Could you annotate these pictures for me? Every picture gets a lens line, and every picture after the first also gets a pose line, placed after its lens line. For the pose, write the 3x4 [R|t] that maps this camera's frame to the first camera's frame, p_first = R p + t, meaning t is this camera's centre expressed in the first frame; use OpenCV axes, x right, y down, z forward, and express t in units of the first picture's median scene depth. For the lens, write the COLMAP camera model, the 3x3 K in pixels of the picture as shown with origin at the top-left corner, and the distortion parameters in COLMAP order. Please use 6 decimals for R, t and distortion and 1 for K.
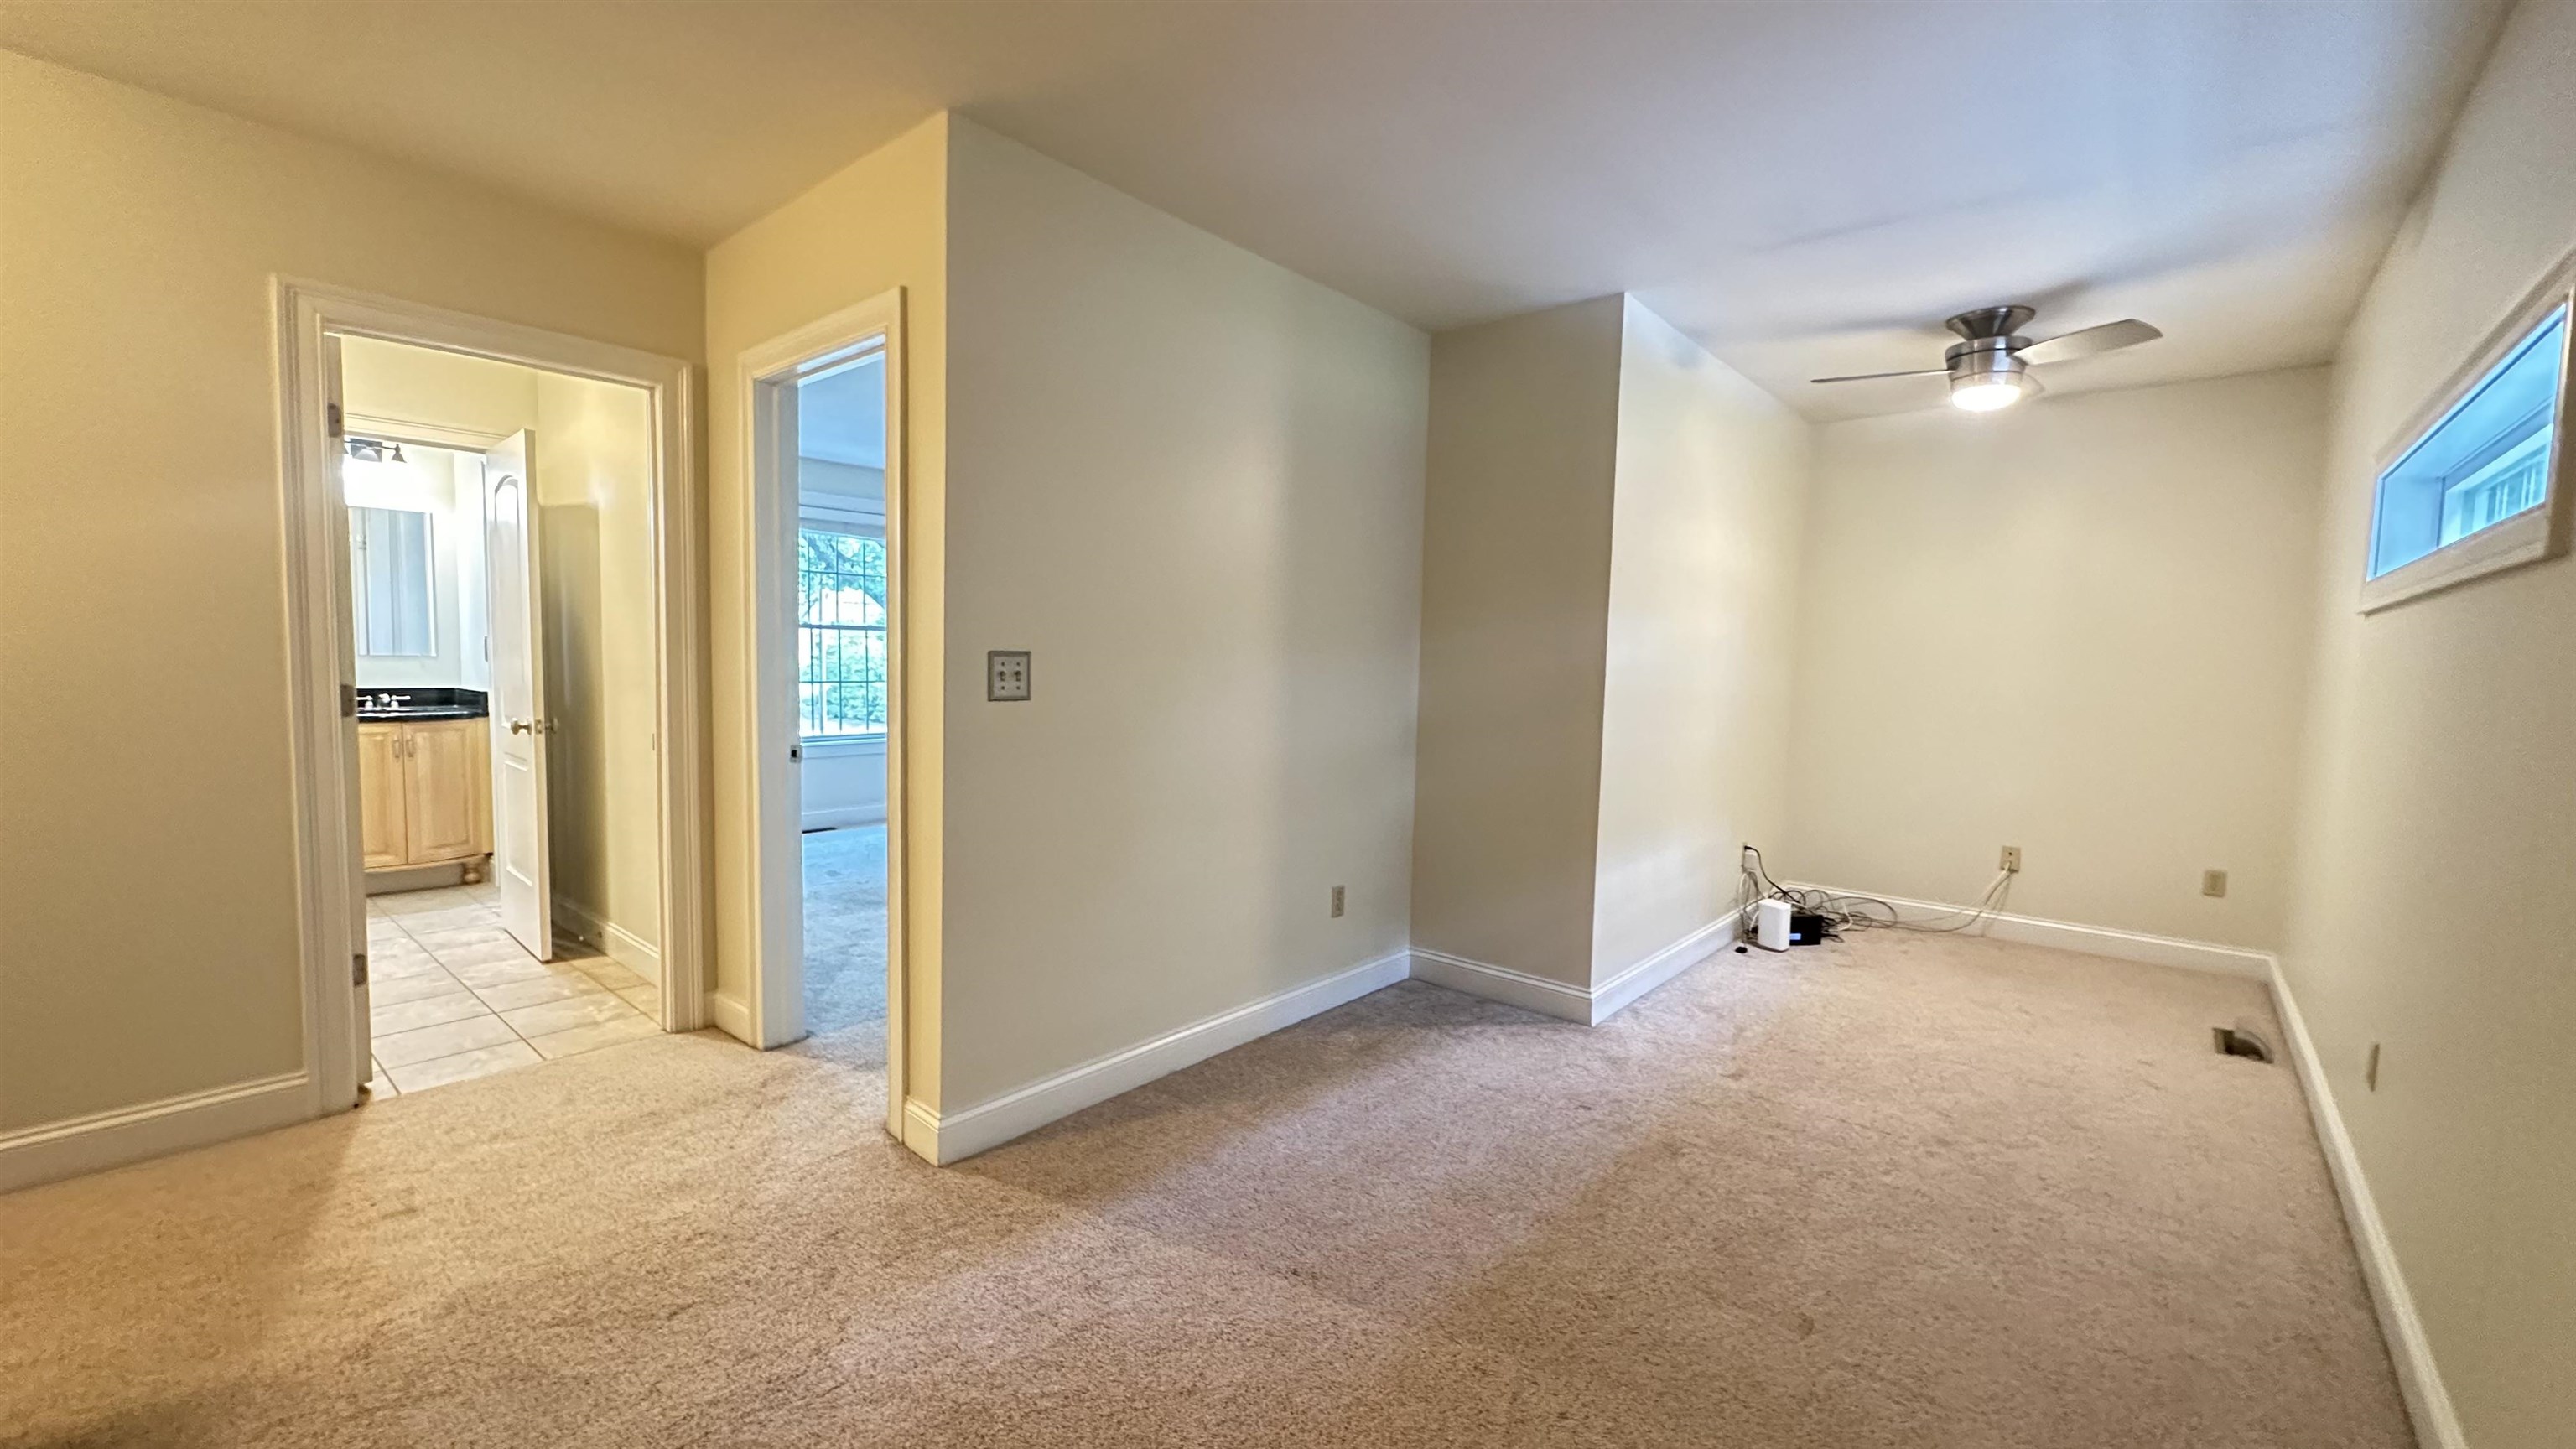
lens RADIAL K [[1030.3, 0, 1283.4], [0, 1030.3, 728.4], [0, 0, 1]] dist [-0.004891, 0.001053]
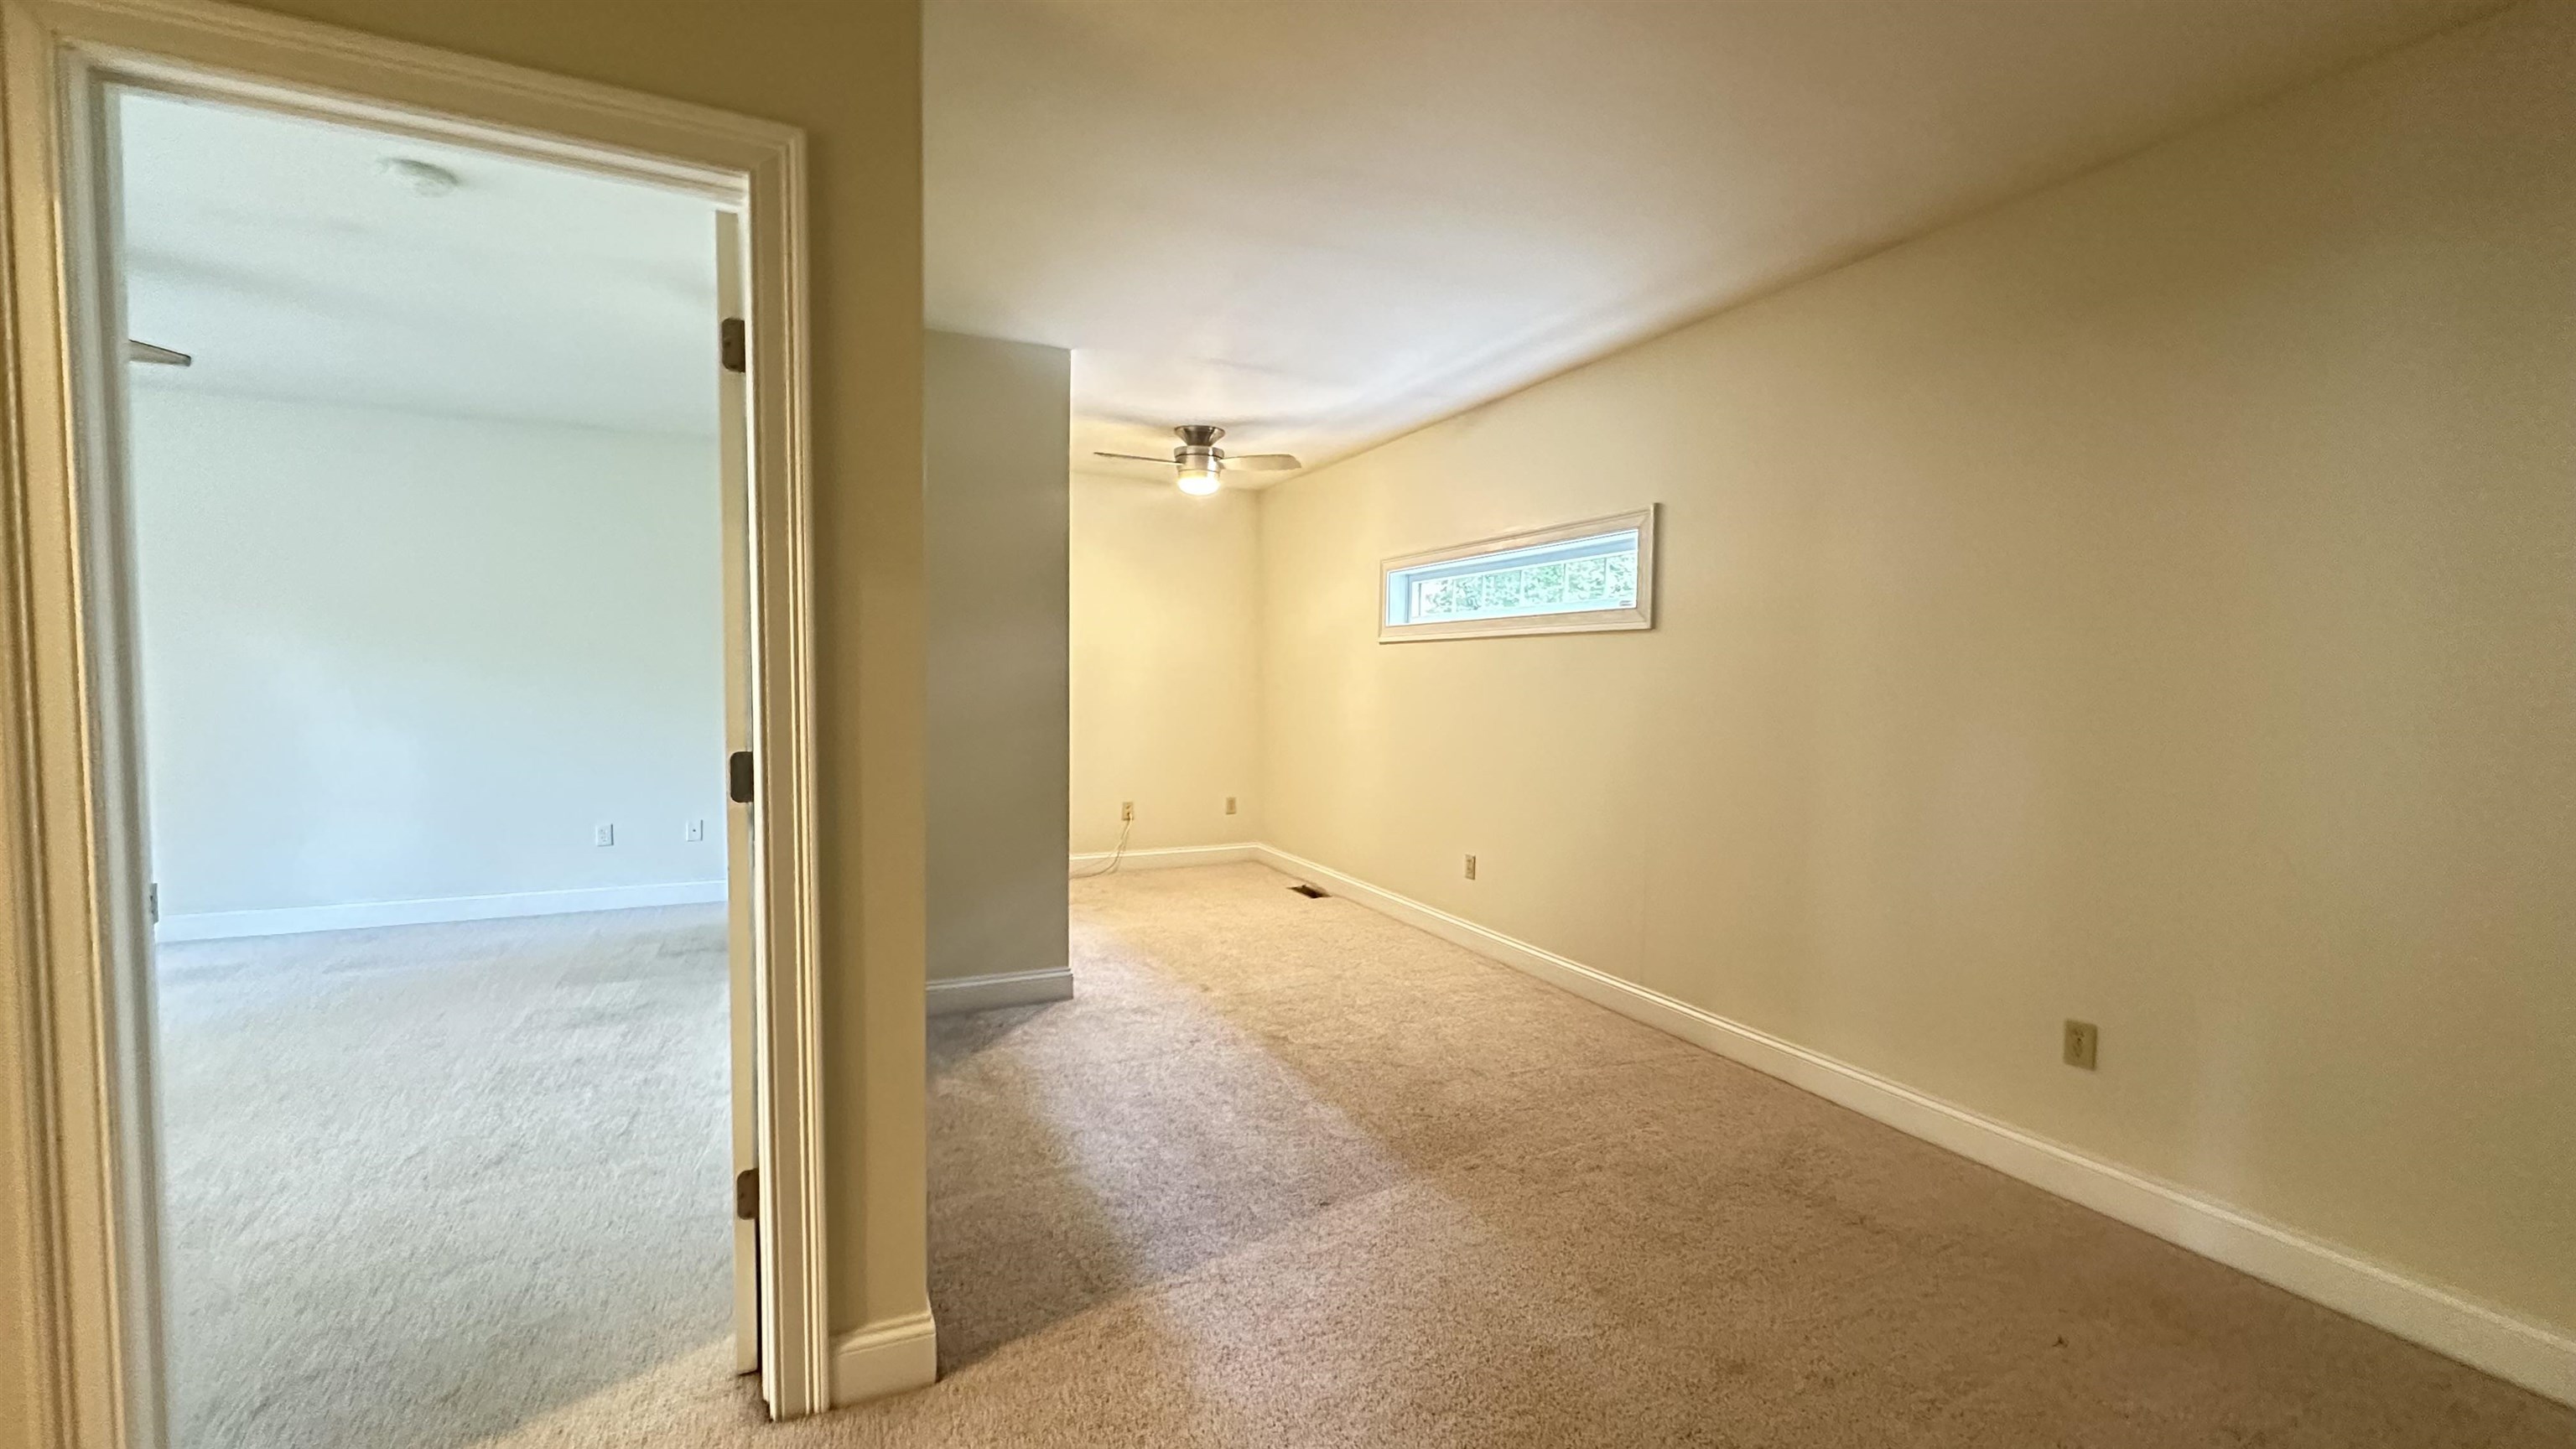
lens RADIAL K [[1030.3, 0, 1279.8], [0, 1030.3, 717.3], [0, 0, 1]] dist [-0.004891, 0.001053]
pose [[0.405276, -0.054830, 0.912549, -0.632180], [0.067979, 0.997244, 0.029729, -0.034874], [-0.911663, 0.049986, 0.407886, 0.330917]]
